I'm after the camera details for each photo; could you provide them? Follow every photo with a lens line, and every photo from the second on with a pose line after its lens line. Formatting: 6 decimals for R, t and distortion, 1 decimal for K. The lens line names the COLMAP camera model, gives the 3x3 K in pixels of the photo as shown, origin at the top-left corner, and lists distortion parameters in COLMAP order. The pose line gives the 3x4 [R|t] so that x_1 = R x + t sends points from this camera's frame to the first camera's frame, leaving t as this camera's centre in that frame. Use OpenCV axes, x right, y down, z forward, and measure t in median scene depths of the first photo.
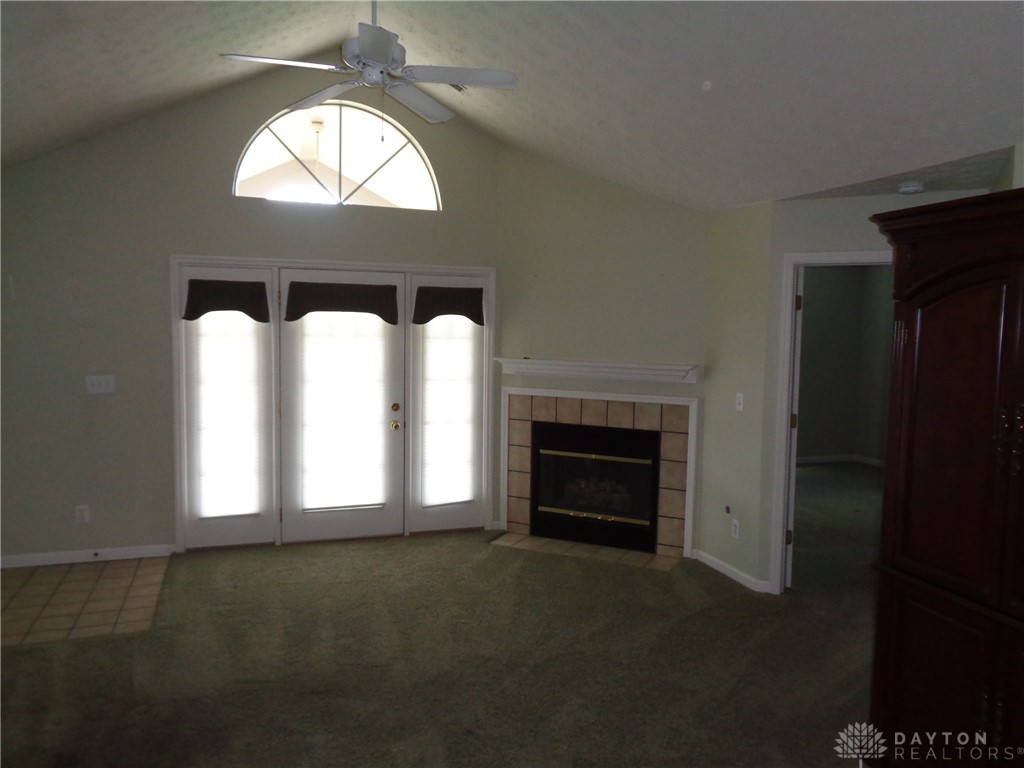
lens RADIAL K [[769.3, 0, 511.9], [0, 769.3, 384.8], [0, 0, 1]] dist [0.022958, -0.017237]
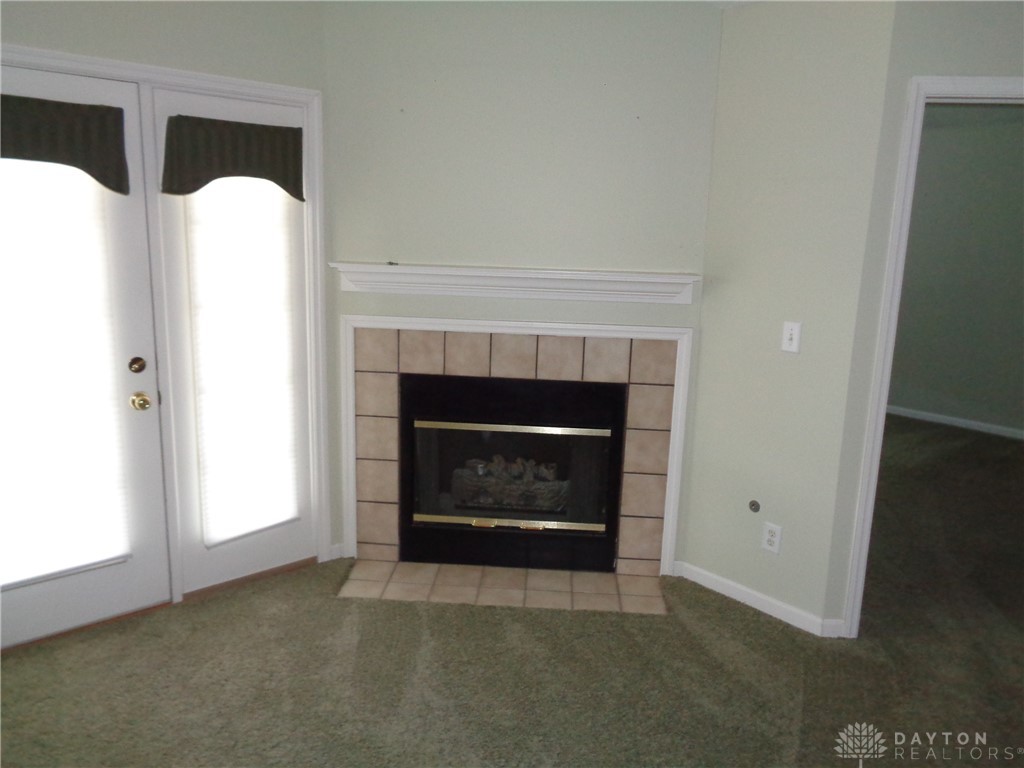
lens RADIAL K [[769.3, 0, 512.5], [0, 769.3, 384.4], [0, 0, 1]] dist [0.022958, -0.017237]
pose [[0.923114, -0.067245, 0.378601, -0.117341], [0.016474, 0.990602, 0.135778, -0.022302], [-0.384173, -0.119101, 0.915547, 0.448507]]
